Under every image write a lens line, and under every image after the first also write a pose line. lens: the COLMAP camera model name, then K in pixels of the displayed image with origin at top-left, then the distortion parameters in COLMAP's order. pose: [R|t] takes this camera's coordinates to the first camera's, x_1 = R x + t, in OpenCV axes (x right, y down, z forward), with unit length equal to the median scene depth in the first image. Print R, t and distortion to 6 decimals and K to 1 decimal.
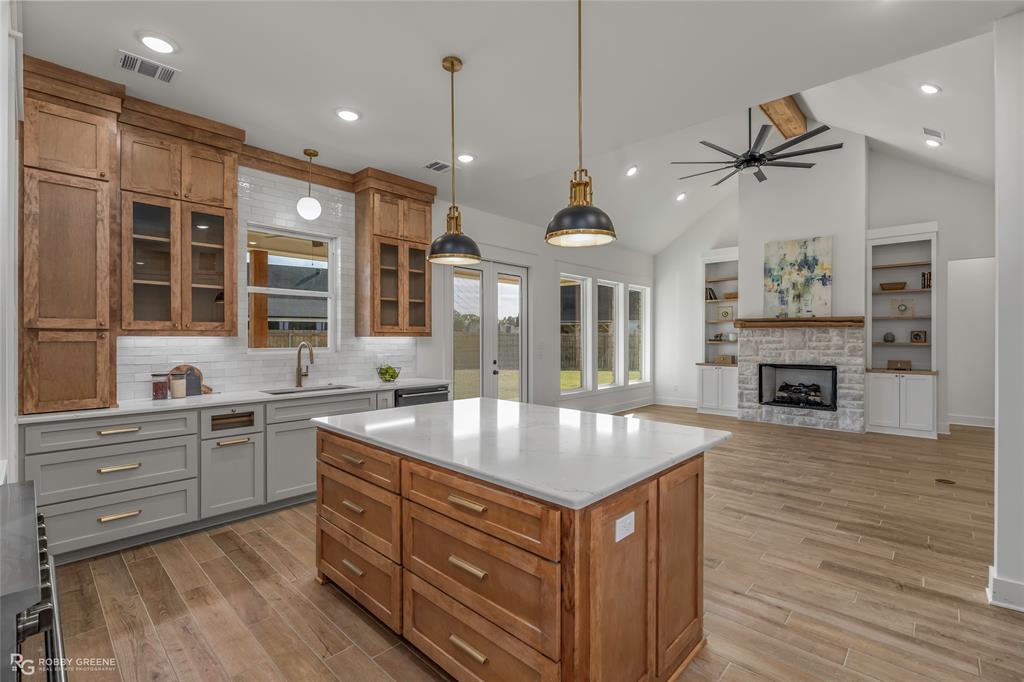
lens RADIAL K [[462.5, 0, 512.5], [0, 462.5, 338.6], [0, 0, 1]] dist [-0.002117, 0.000367]
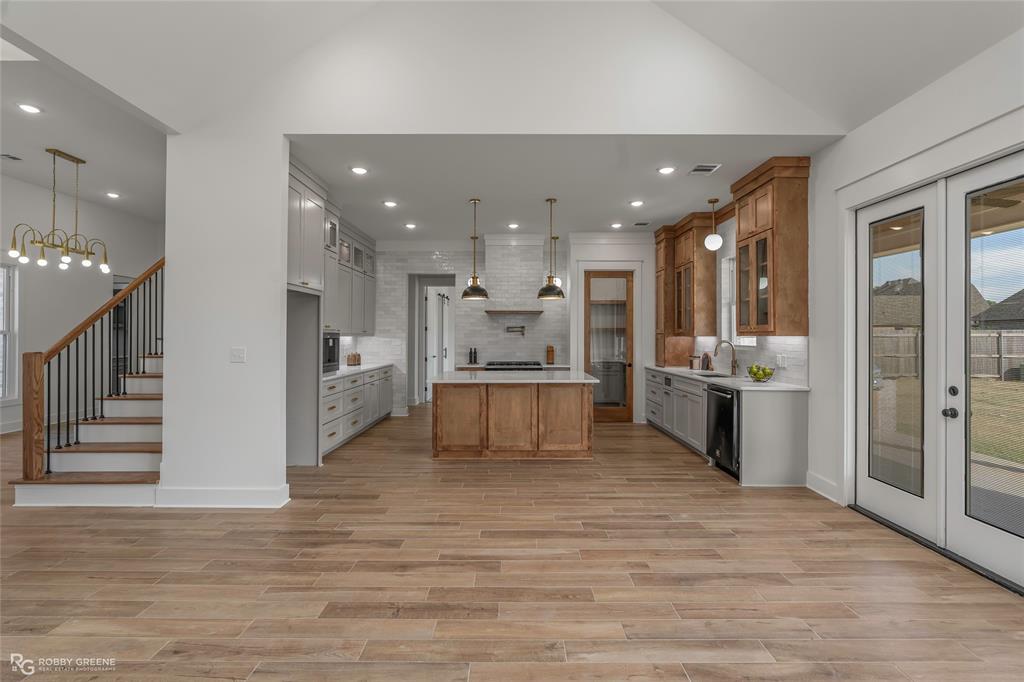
lens RADIAL K [[462.5, 0, 512.5], [0, 462.5, 338.6], [0, 0, 1]] dist [-0.002117, 0.000367]
pose [[-0.730506, -0.000598, -0.682906, 0.534097], [-0.004432, 0.999983, 0.003865, -0.001547], [0.682892, 0.005850, -0.730496, 0.923006]]
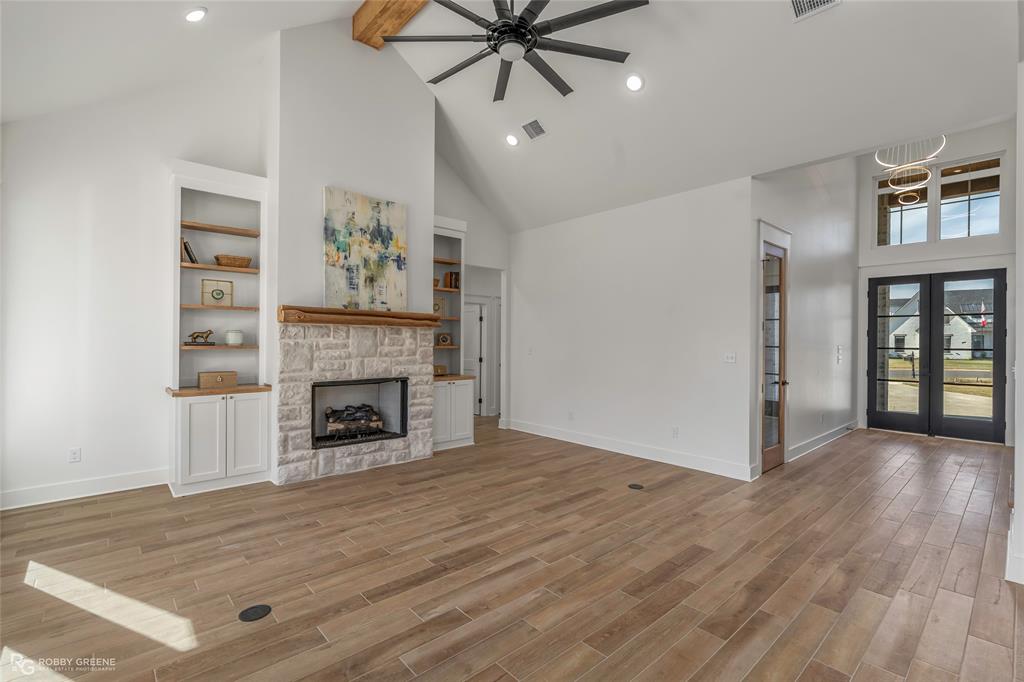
lens RADIAL K [[466.2, 0, 512.0], [0, 466.2, 341.0], [0, 0, 1]] dist [-0.002884, 0.000036]
pose [[0.084966, -0.000072, 0.996384, -0.052135], [-0.005025, 0.999987, 0.000501, -0.001895], [-0.996371, -0.005049, 0.084965, 0.736648]]
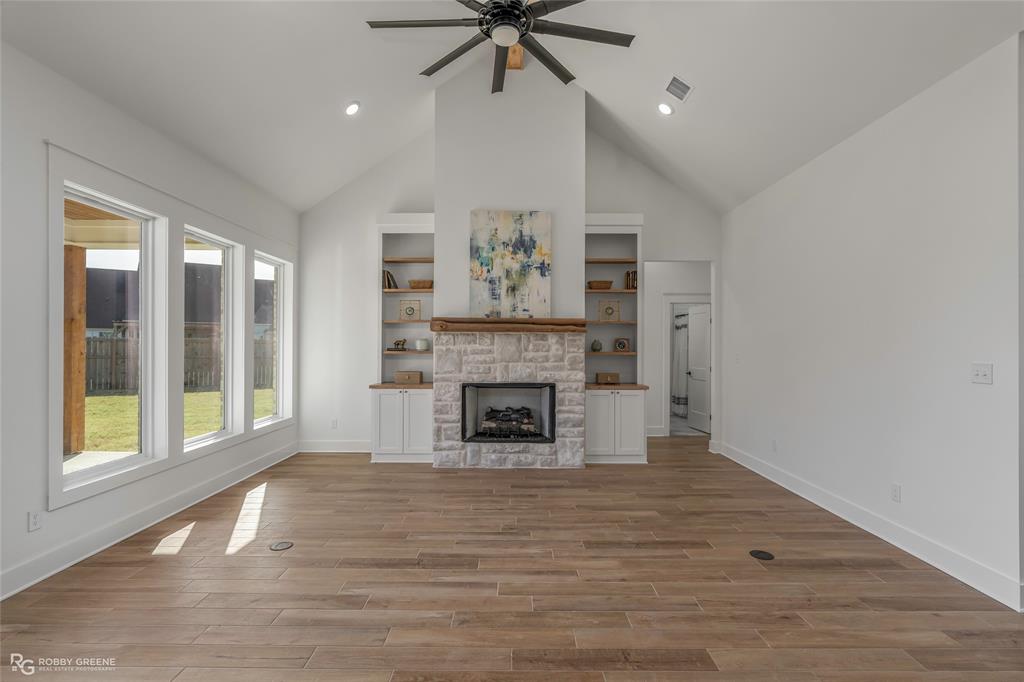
lens RADIAL K [[476.4, 0, 512.6], [0, 476.4, 344.4], [0, 0, 1]] dist [-0.002875, 0.000219]
pose [[0.733330, 0.003736, 0.679862, 0.111523], [-0.001258, 0.999991, -0.004138, -0.001462], [-0.679871, 0.002179, 0.733328, 0.455657]]
